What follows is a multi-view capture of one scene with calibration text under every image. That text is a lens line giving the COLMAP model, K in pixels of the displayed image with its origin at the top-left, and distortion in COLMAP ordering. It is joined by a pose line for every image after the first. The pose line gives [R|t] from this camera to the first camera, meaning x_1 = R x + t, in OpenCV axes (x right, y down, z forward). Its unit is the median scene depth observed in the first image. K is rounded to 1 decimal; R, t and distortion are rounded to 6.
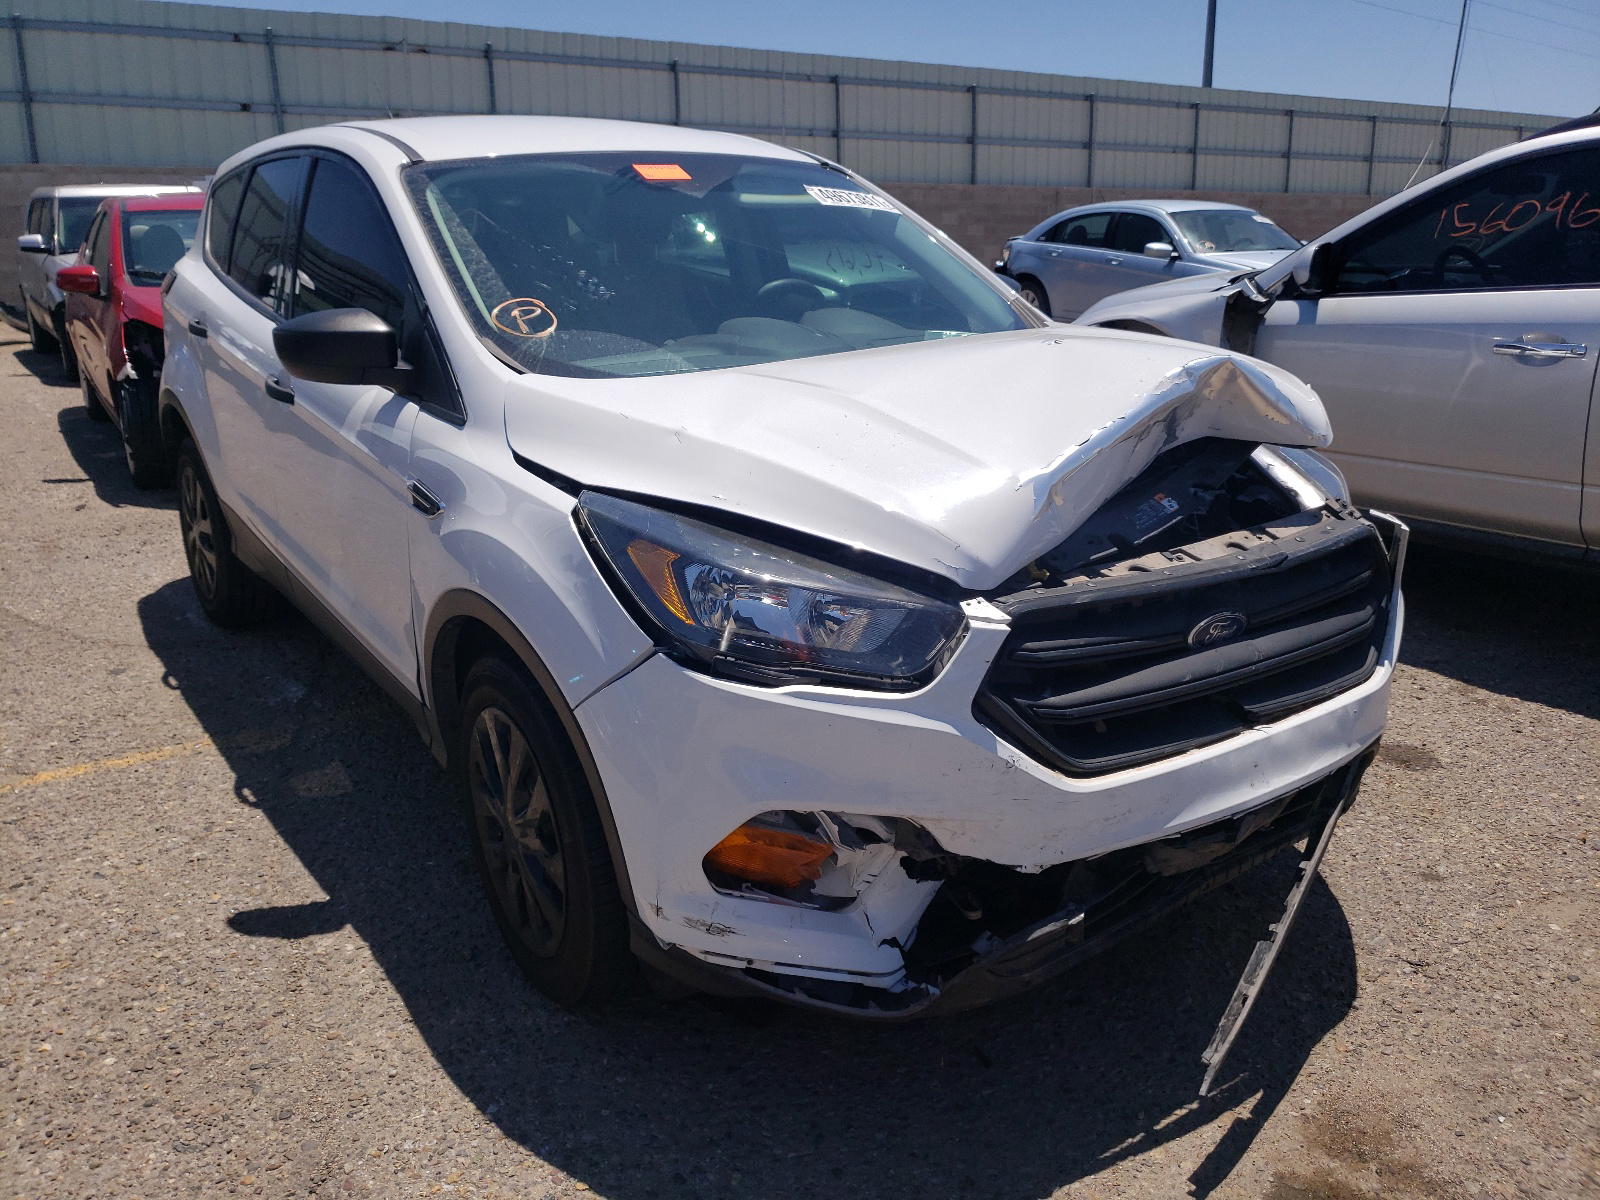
lens RADIAL K [[1249.7, 0, 791.5], [0, 1249.7, 602.4], [0, 0, 1]] dist [0.032174, -0.032028]
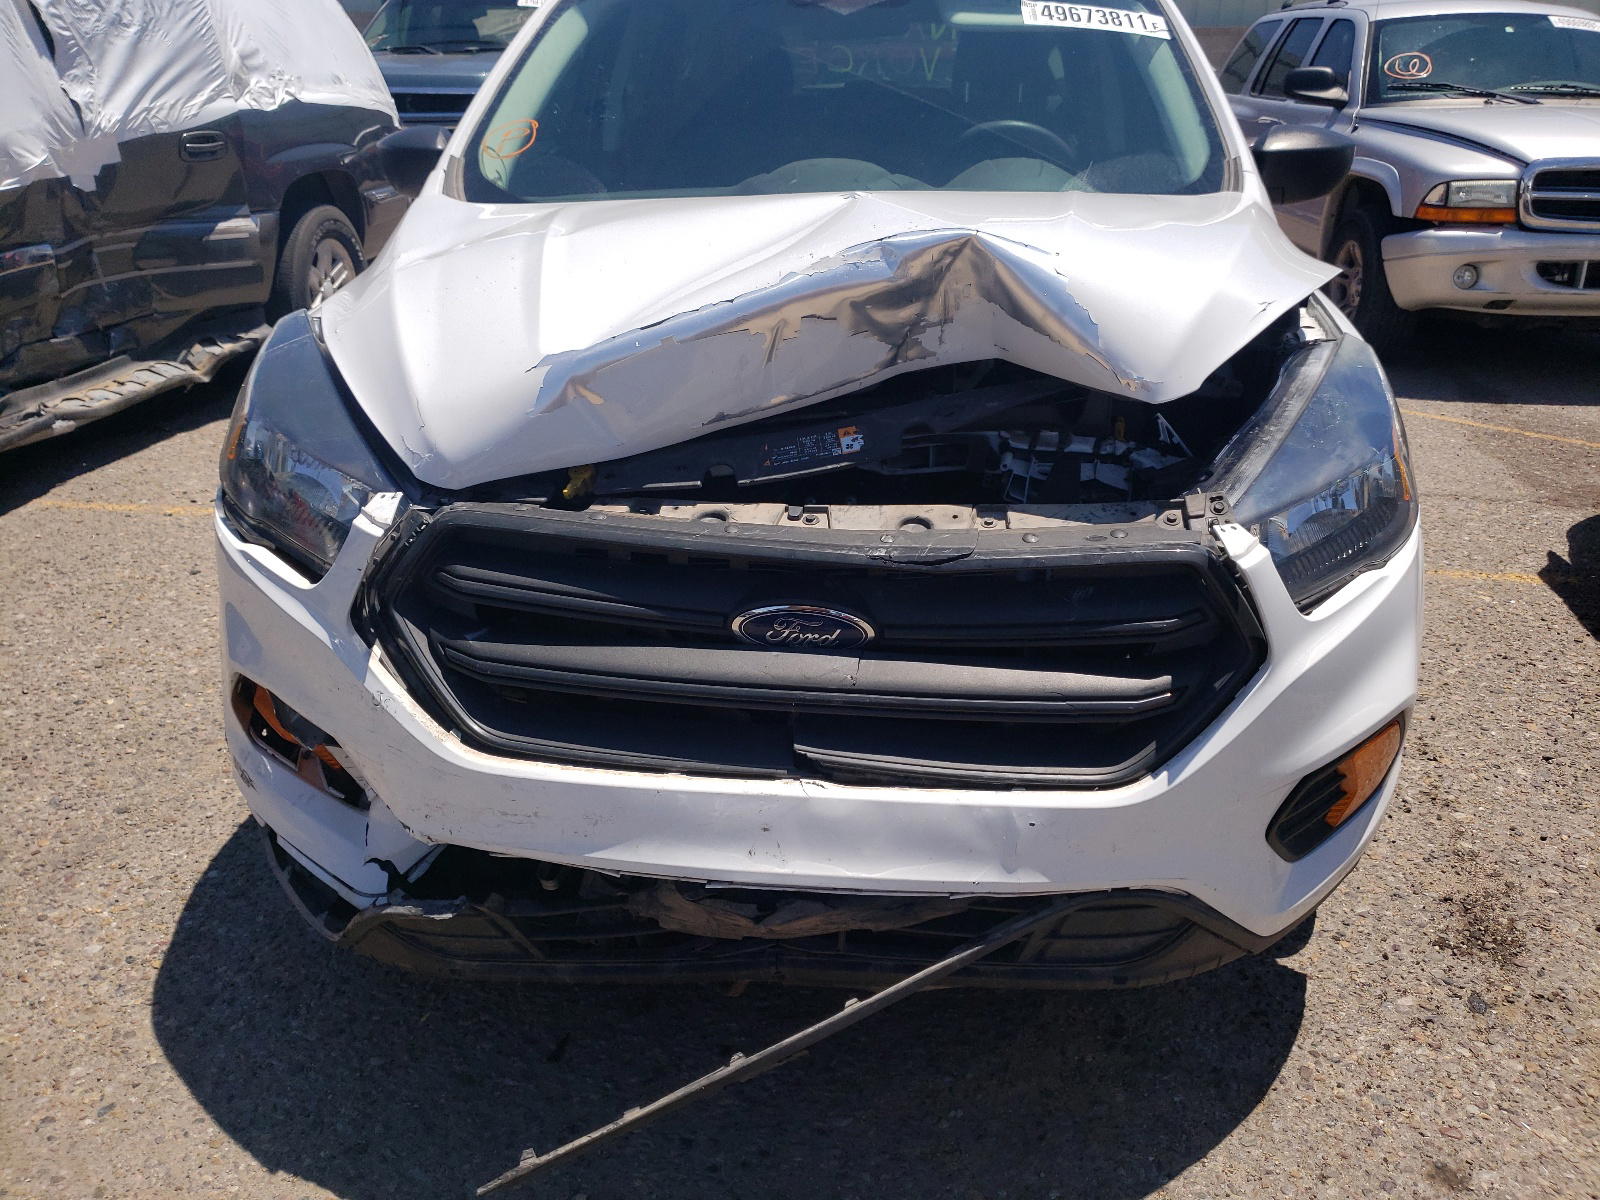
lens RADIAL K [[1249.7, 0, 806.7], [0, 1249.7, 593.4], [0, 0, 1]] dist [0.032174, -0.032028]
pose [[0.765145, 0.254035, -0.591624, 0.753871], [-0.199745, 0.967193, 0.156970, -0.107240], [0.612090, -0.001931, 0.790786, 0.465813]]
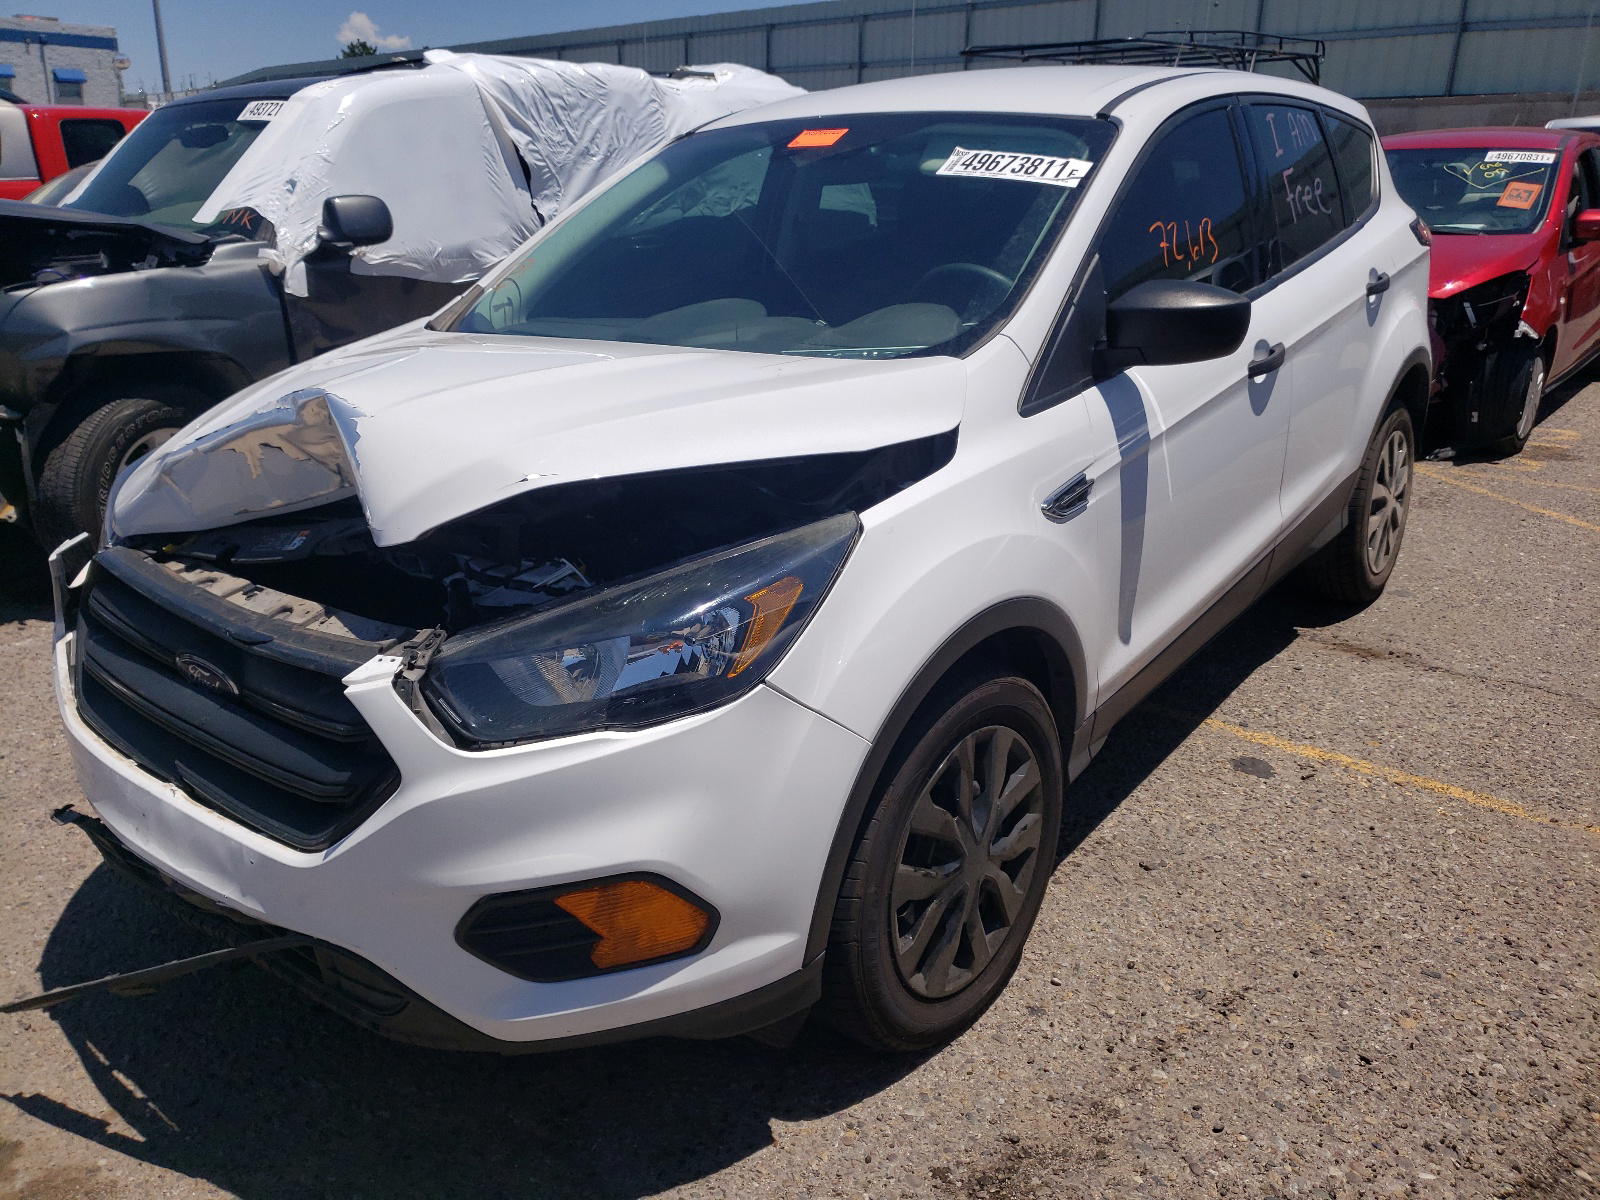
lens RADIAL K [[1249.7, 0, 799.5], [0, 1249.7, 597.4], [0, 0, 1]] dist [0.032174, -0.032028]
pose [[0.290834, 0.321200, -0.901247, 1.292839], [-0.268759, 0.931464, 0.245240, -0.378725], [0.918251, 0.170894, 0.357227, 1.078204]]
